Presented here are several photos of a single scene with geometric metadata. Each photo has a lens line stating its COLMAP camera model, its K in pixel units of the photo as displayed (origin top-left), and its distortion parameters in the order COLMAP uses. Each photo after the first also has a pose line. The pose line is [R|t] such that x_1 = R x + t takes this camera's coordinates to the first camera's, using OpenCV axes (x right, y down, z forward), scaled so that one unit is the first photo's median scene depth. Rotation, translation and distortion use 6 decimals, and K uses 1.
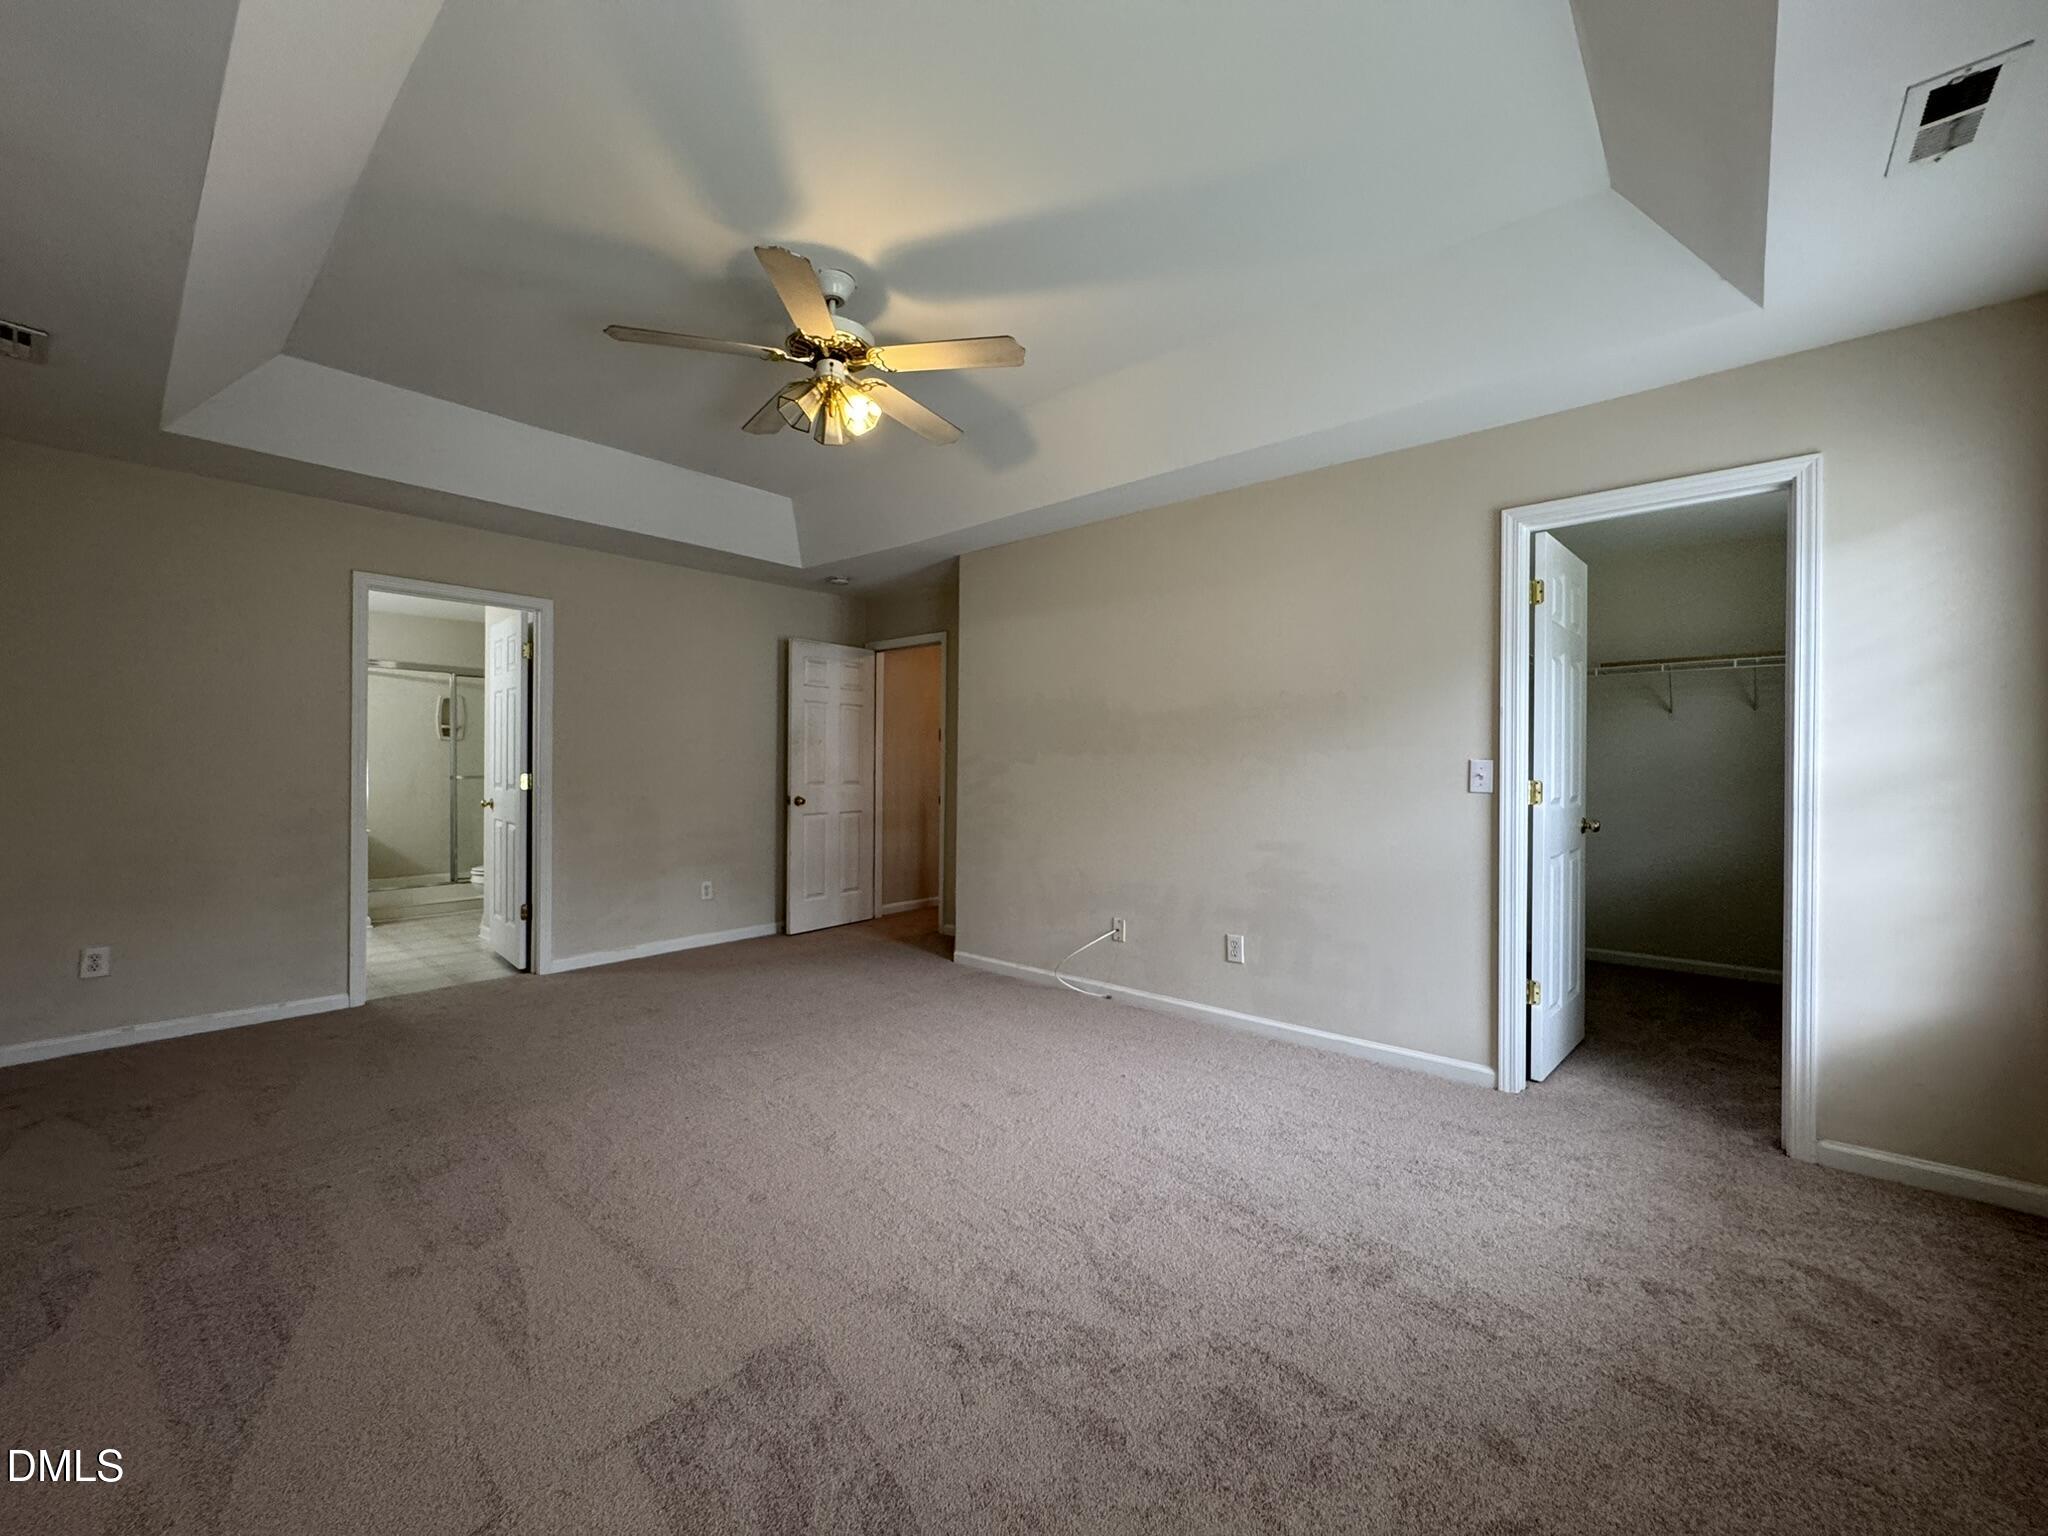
lens RADIAL K [[805.9, 0, 1018.2], [0, 805.9, 763.8], [0, 0, 1]] dist [0.001749, -0.000420]
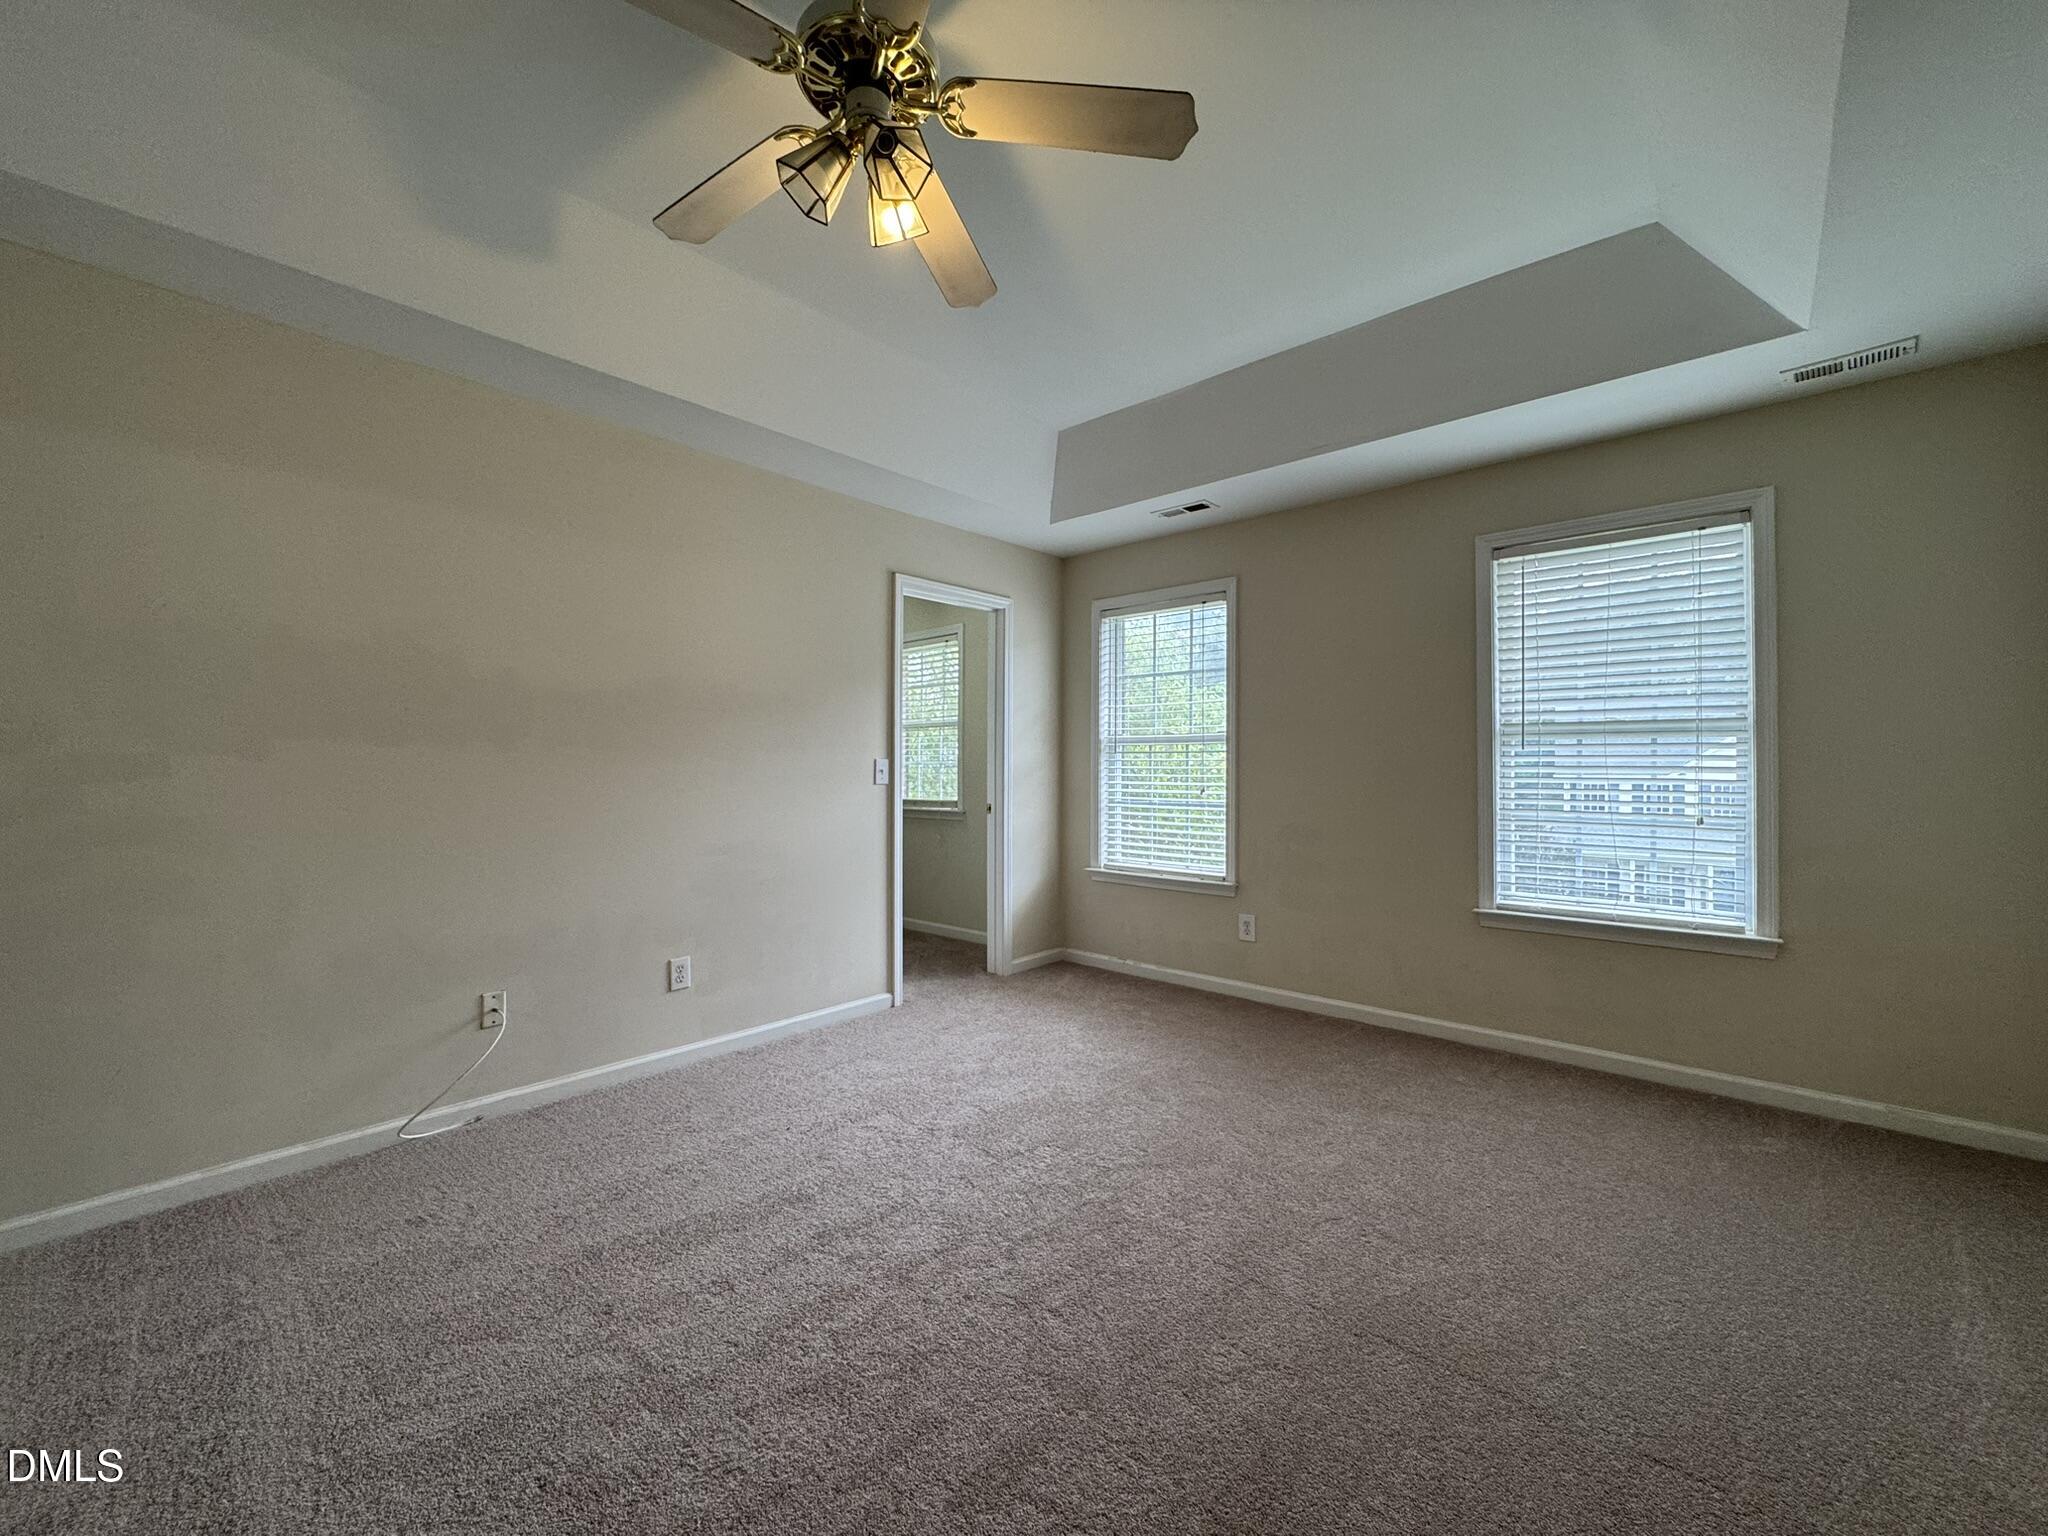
lens RADIAL K [[805.9, 0, 1007.8], [0, 805.9, 760.4], [0, 0, 1]] dist [0.001749, -0.000420]
pose [[0.023990, 0.014826, 0.999602, -0.719274], [0.004718, 0.999877, -0.014944, 0.018009], [-0.999701, 0.005075, 0.023917, 0.762661]]
